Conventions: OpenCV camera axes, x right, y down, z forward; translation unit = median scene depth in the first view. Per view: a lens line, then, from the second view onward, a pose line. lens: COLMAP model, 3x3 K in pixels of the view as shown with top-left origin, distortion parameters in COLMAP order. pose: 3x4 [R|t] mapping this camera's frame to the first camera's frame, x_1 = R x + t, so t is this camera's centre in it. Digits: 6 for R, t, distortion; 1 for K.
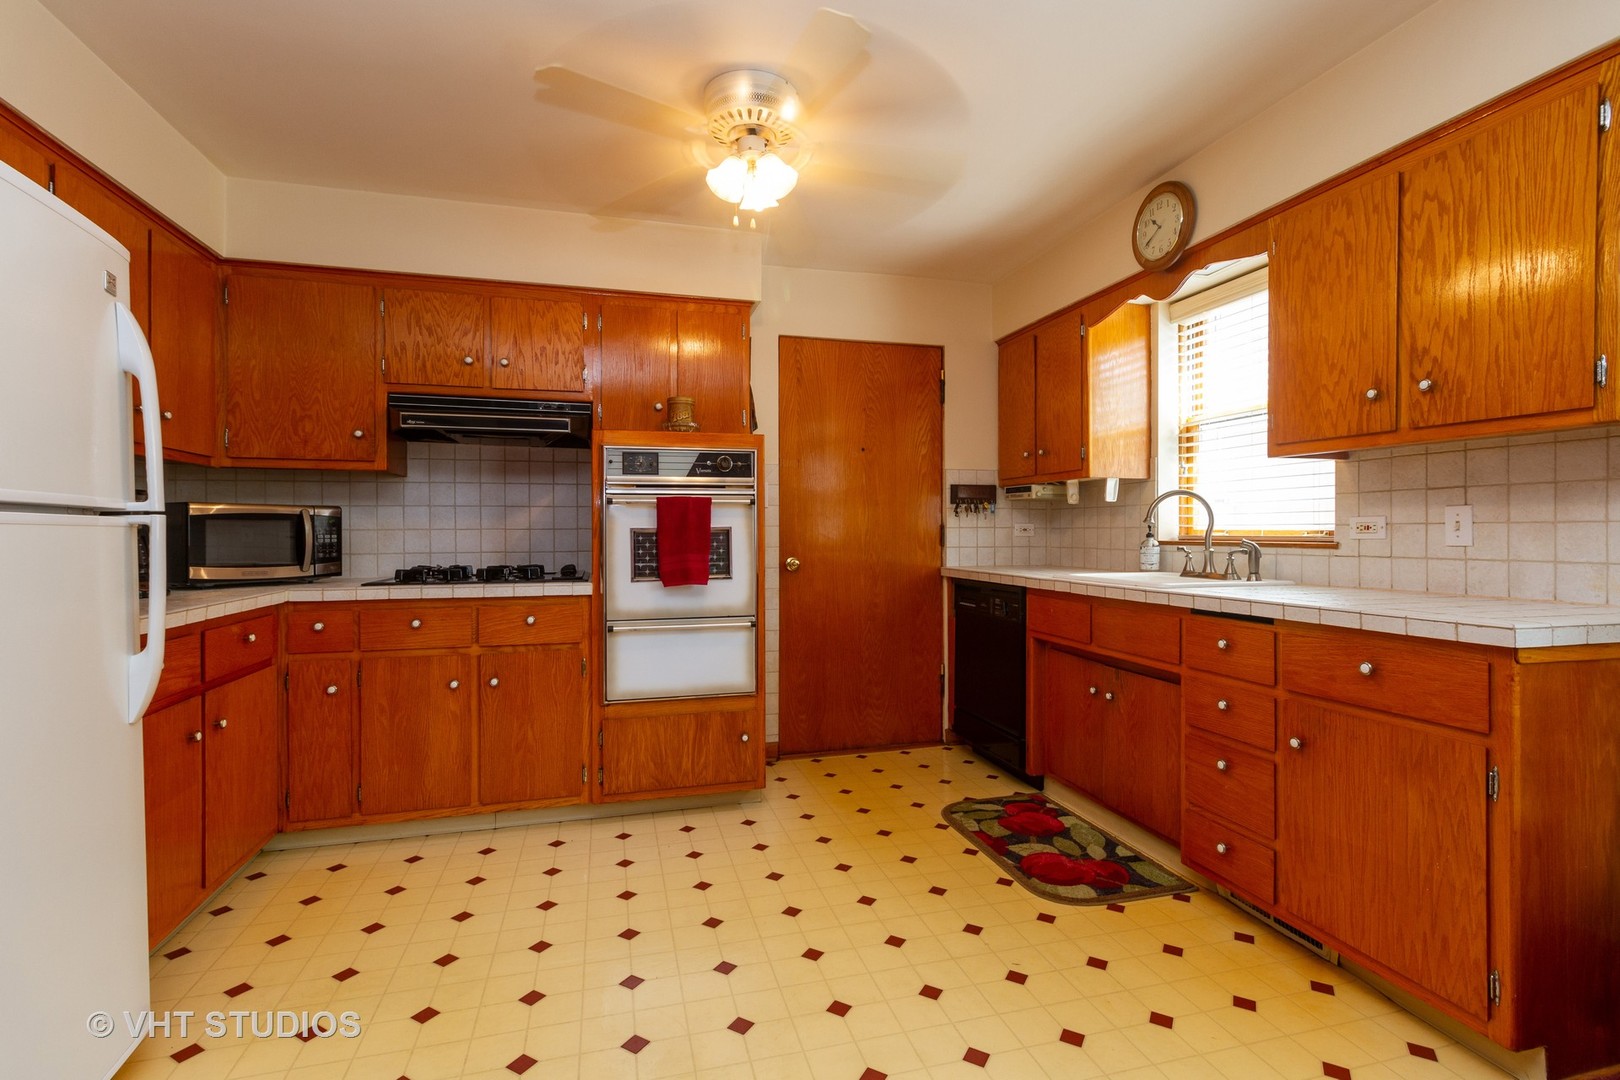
lens RADIAL K [[750.0, 0, 806.5], [0, 750.0, 533.2], [0, 0, 1]] dist [0.001711, -0.000028]
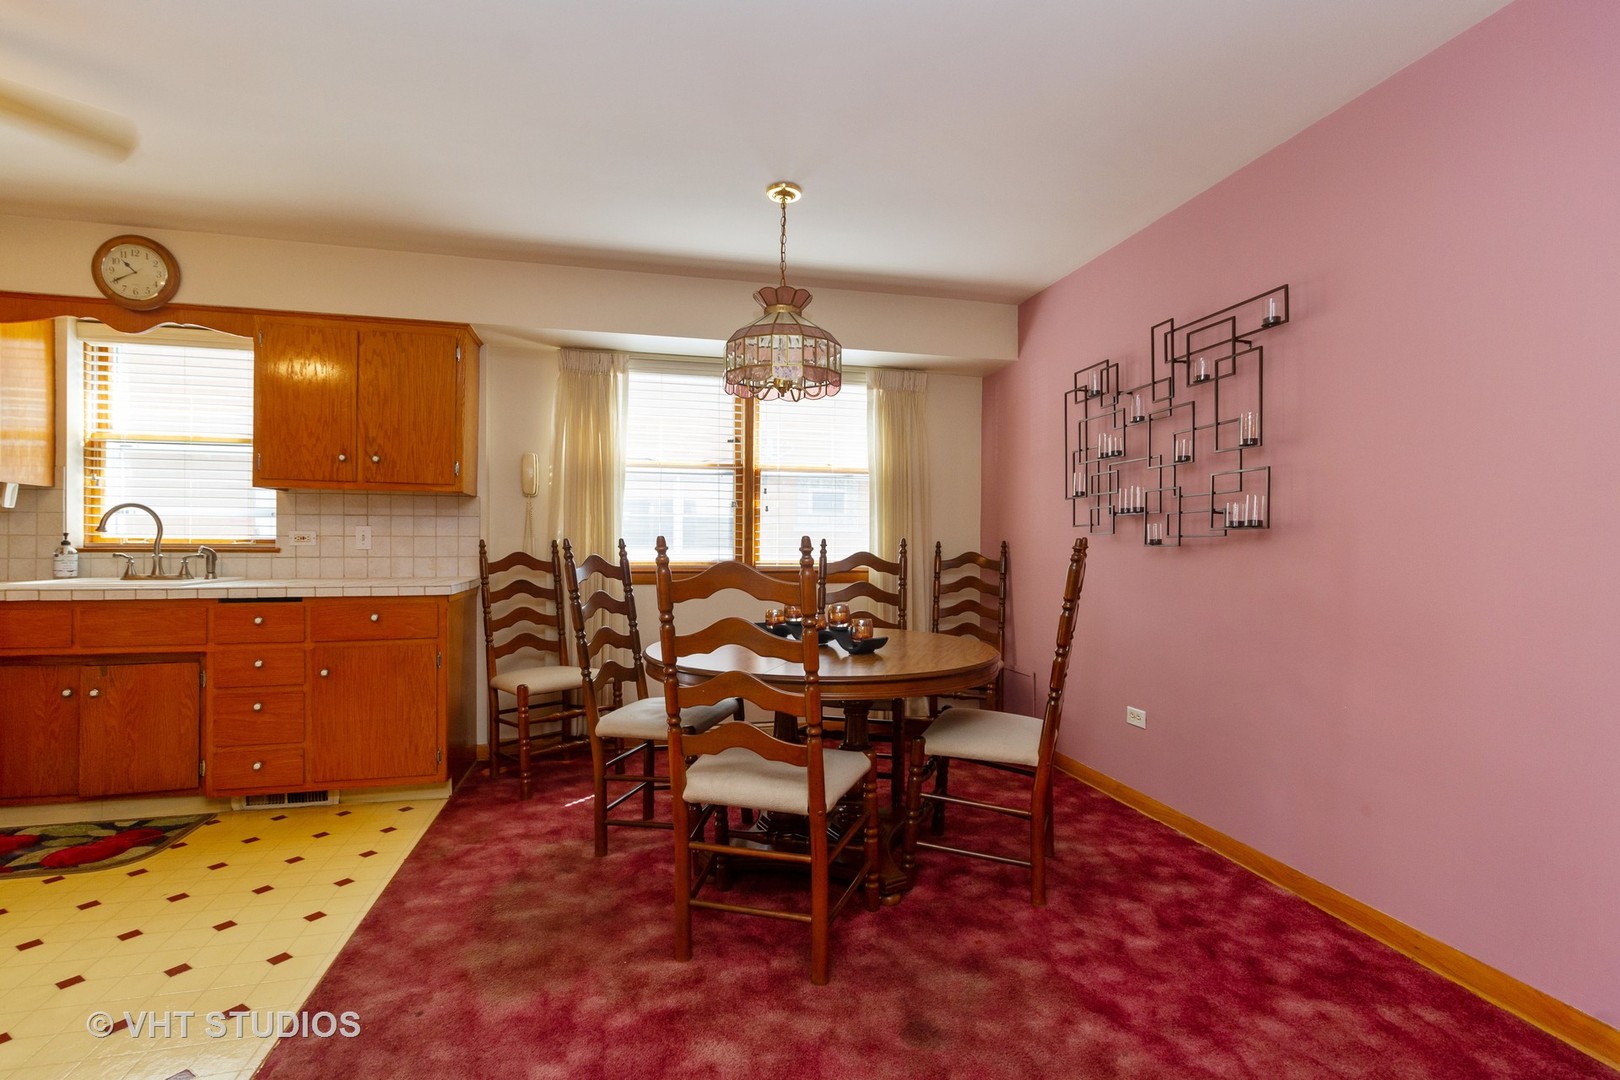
lens RADIAL K [[750.0, 0, 809.8], [0, 750.0, 540.8], [0, 0, 1]] dist [0.001711, -0.000028]
pose [[0.025447, 0.005897, 0.999659, -0.715102], [-0.002380, 0.999980, -0.005839, 0.004056], [-0.999673, -0.002231, 0.025461, -0.058478]]
